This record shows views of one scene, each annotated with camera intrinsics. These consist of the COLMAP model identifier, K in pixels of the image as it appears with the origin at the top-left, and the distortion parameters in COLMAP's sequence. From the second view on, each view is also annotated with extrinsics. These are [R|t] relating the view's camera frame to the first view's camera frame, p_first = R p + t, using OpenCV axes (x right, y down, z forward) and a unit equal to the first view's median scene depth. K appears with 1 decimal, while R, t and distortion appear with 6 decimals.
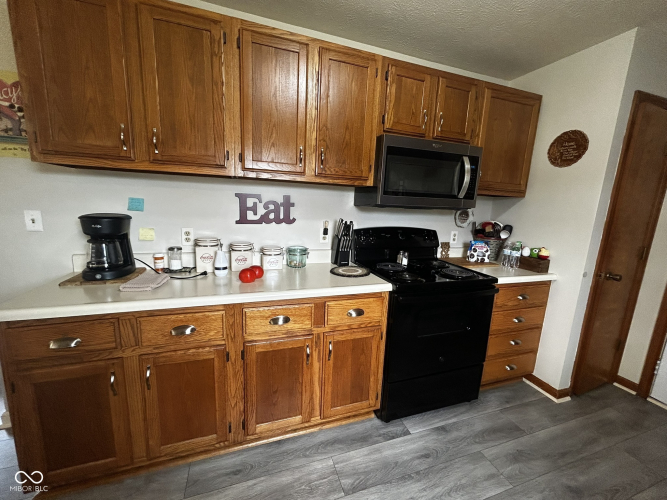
lens RADIAL K [[267.0, 0, 332.0], [0, 267.0, 249.3], [0, 0, 1]] dist [-0.001710, 0.000230]
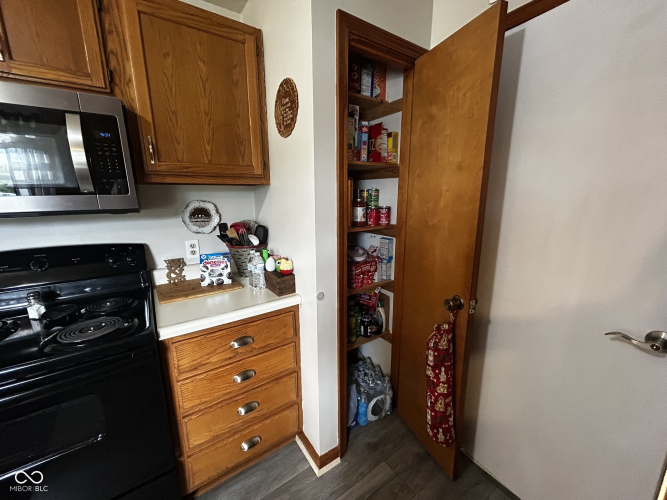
lens RADIAL K [[267.0, 0, 334.0], [0, 267.0, 249.4], [0, 0, 1]] dist [-0.001710, 0.000230]
pose [[0.960908, -0.109059, 0.254486, 0.679618], [0.099601, 0.993780, 0.049800, -0.045724], [-0.258334, -0.022506, 0.965793, 0.280357]]
